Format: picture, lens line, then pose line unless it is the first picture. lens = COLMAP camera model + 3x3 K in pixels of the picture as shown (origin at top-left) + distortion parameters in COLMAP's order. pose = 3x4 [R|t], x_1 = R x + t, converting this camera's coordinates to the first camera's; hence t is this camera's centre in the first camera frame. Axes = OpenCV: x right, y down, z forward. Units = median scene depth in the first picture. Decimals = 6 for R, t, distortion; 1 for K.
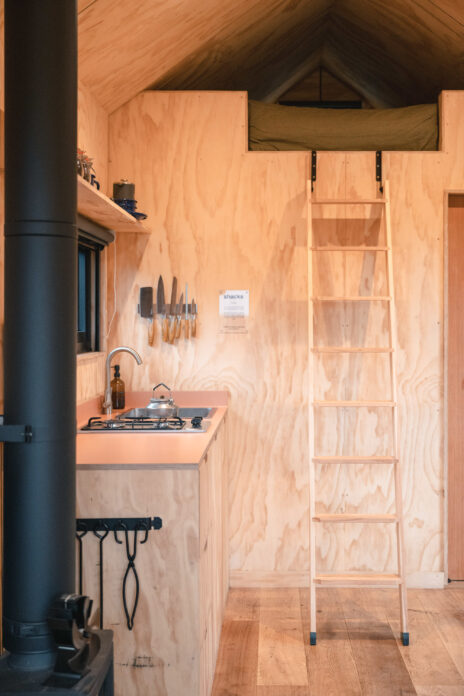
lens RADIAL K [[823.4, 0, 235.2], [0, 823.4, 340.6], [0, 0, 1]] dist [-0.005055, 0.000000]
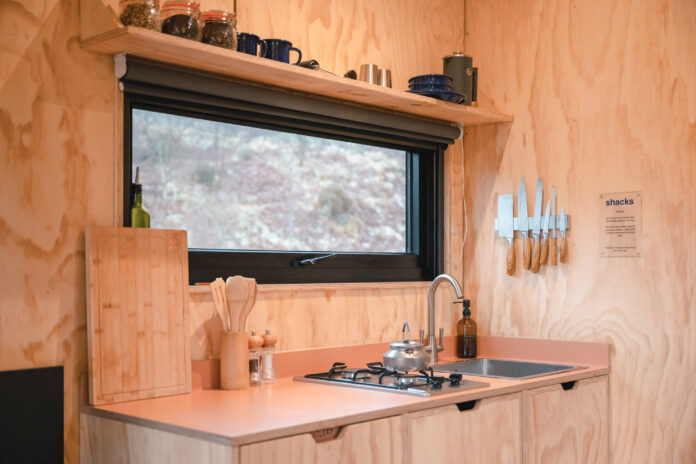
lens RADIAL K [[848.2, 0, 345.6], [0, 848.2, 263.9], [0, 0, 1]] dist [0.007186, 0.000000]
pose [[0.737683, -0.000887, -0.675146, 0.297345], [-0.018599, 0.999593, -0.021635, 0.015433], [0.674891, 0.028516, 0.737367, 0.347500]]
